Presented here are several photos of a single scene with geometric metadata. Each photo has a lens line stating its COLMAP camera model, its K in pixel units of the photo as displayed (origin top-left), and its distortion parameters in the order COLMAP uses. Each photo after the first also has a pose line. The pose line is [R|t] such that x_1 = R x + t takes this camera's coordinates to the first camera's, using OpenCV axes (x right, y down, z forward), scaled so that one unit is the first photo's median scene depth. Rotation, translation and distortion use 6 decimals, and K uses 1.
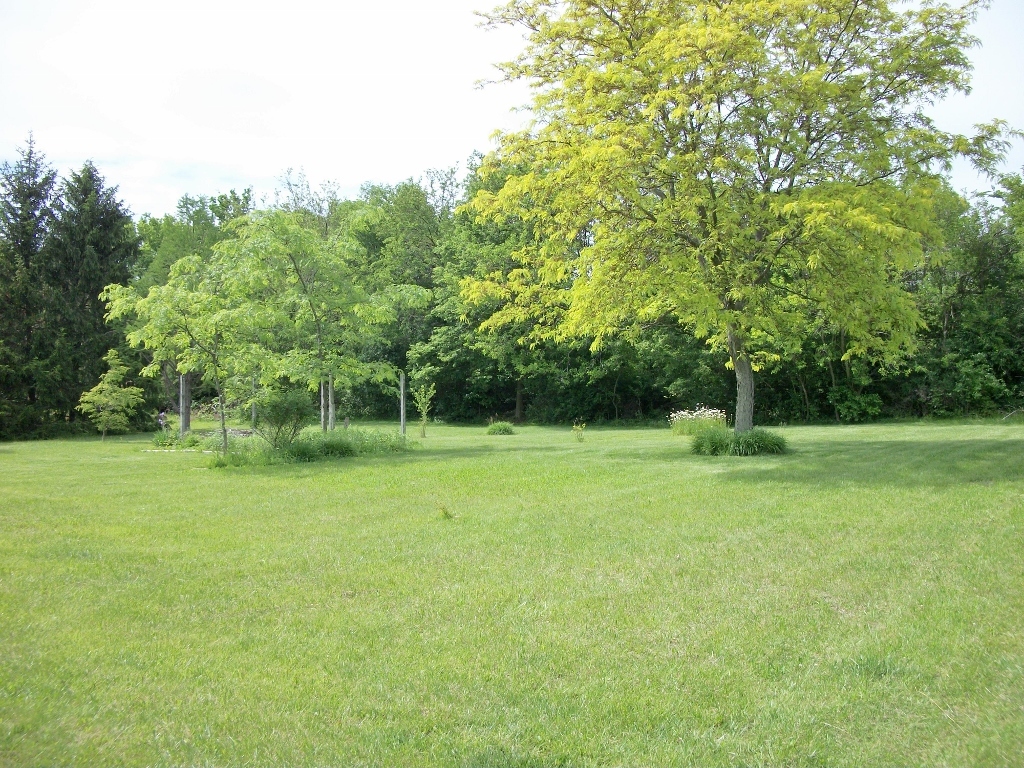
lens RADIAL K [[983.5, 0, 522.0], [0, 983.5, 383.3], [0, 0, 1]] dist [-0.135020, 0.082183]
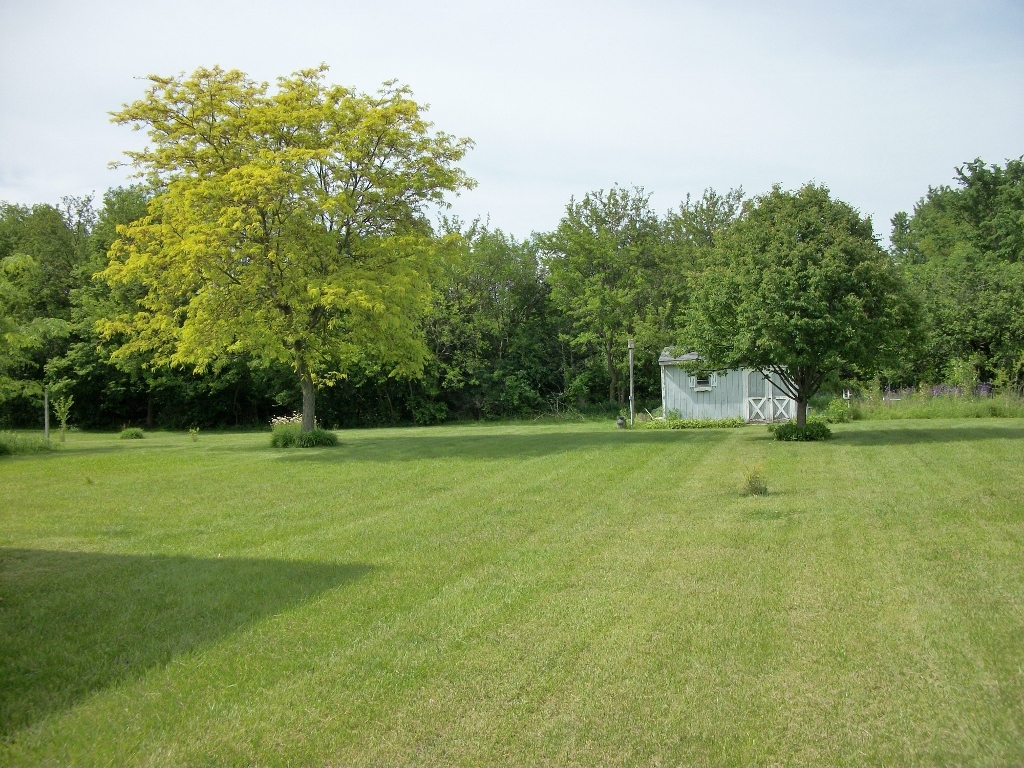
lens RADIAL K [[983.5, 0, 522.0], [0, 983.5, 383.3], [0, 0, 1]] dist [-0.135020, 0.082183]
pose [[0.937129, -0.001107, 0.348982, 0.013395], [0.003484, 0.999975, -0.006186, -0.005377], [-0.348967, 0.007013, 0.937109, -0.243357]]
